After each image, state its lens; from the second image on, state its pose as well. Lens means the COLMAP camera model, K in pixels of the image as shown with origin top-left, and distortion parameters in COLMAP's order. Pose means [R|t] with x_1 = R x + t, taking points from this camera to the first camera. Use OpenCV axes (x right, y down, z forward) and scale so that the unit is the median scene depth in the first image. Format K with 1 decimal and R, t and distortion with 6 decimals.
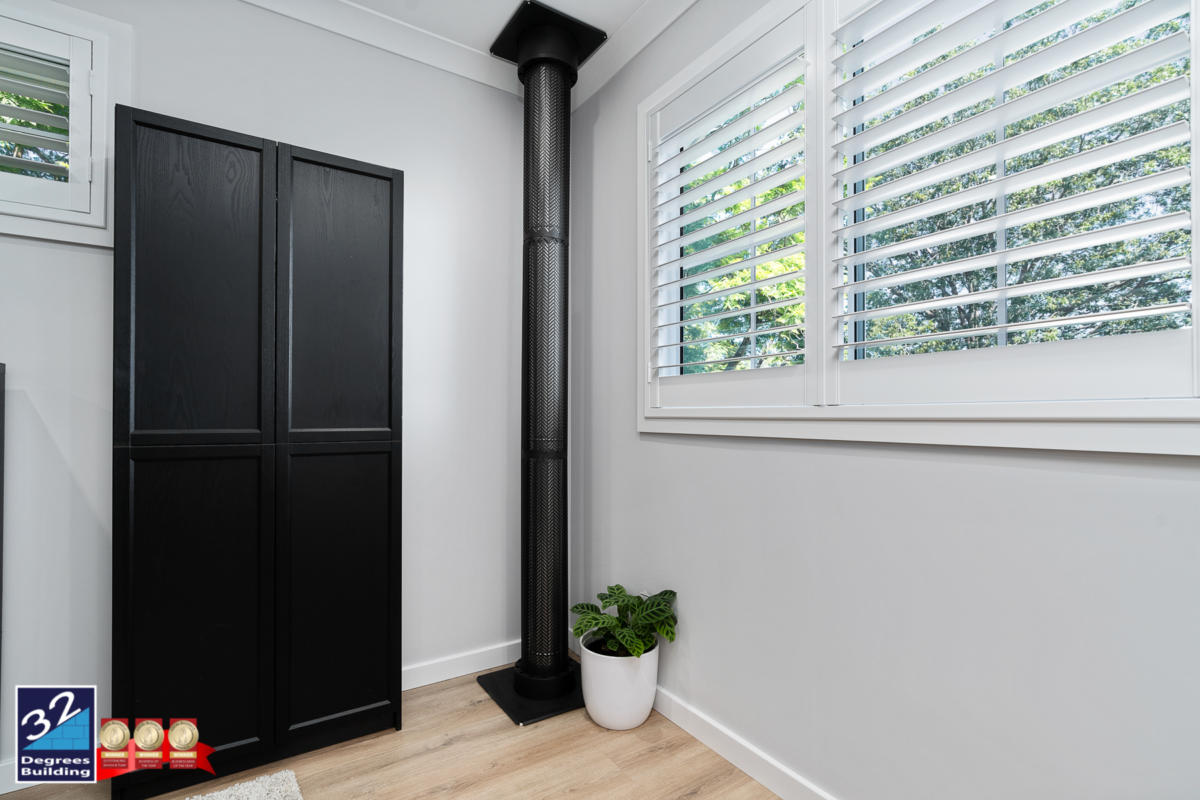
lens RADIAL K [[549.4, 0, 598.5], [0, 549.4, 410.9], [0, 0, 1]] dist [-0.000210, 0.000221]
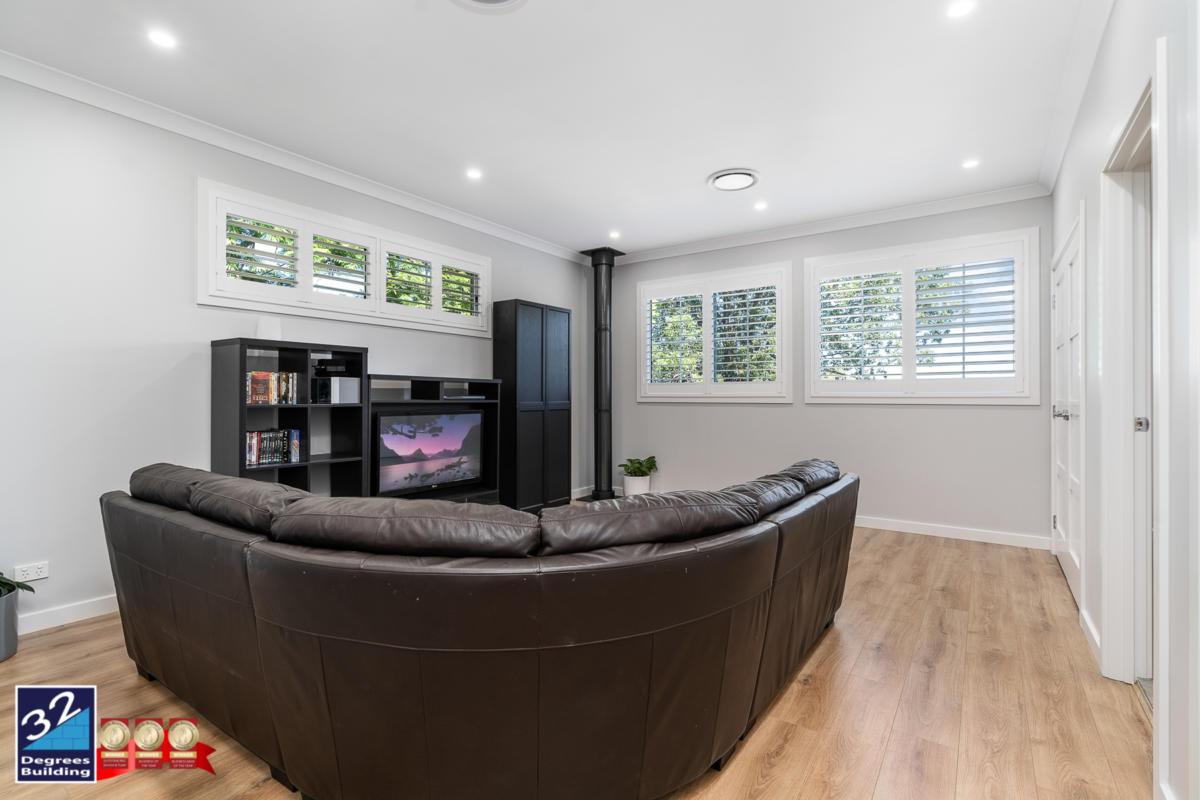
lens RADIAL K [[546.9, 0, 601.7], [0, 546.9, 394.7], [0, 0, 1]] dist [-0.001218, -0.000157]
pose [[0.928371, -0.003483, 0.371639, -1.305331], [-0.000119, 0.999953, 0.009669, -0.029156], [-0.371655, -0.009021, 0.928327, -1.732822]]
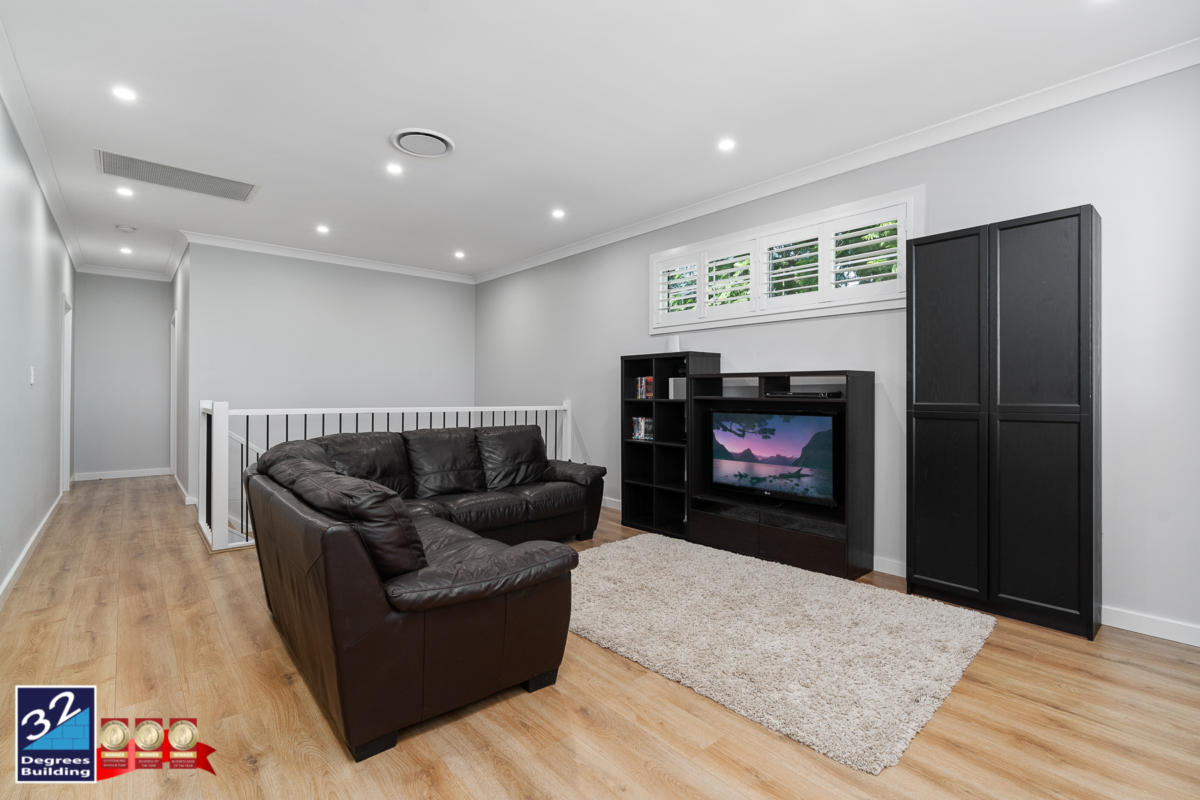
lens RADIAL K [[546.9, 0, 601.7], [0, 546.9, 394.7], [0, 0, 1]] dist [-0.001218, -0.000157]
pose [[0.143859, -0.007300, -0.989571, 0.772515], [0.004595, 0.999967, -0.006709, 0.012651], [0.989588, -0.003582, 0.143888, -0.323065]]
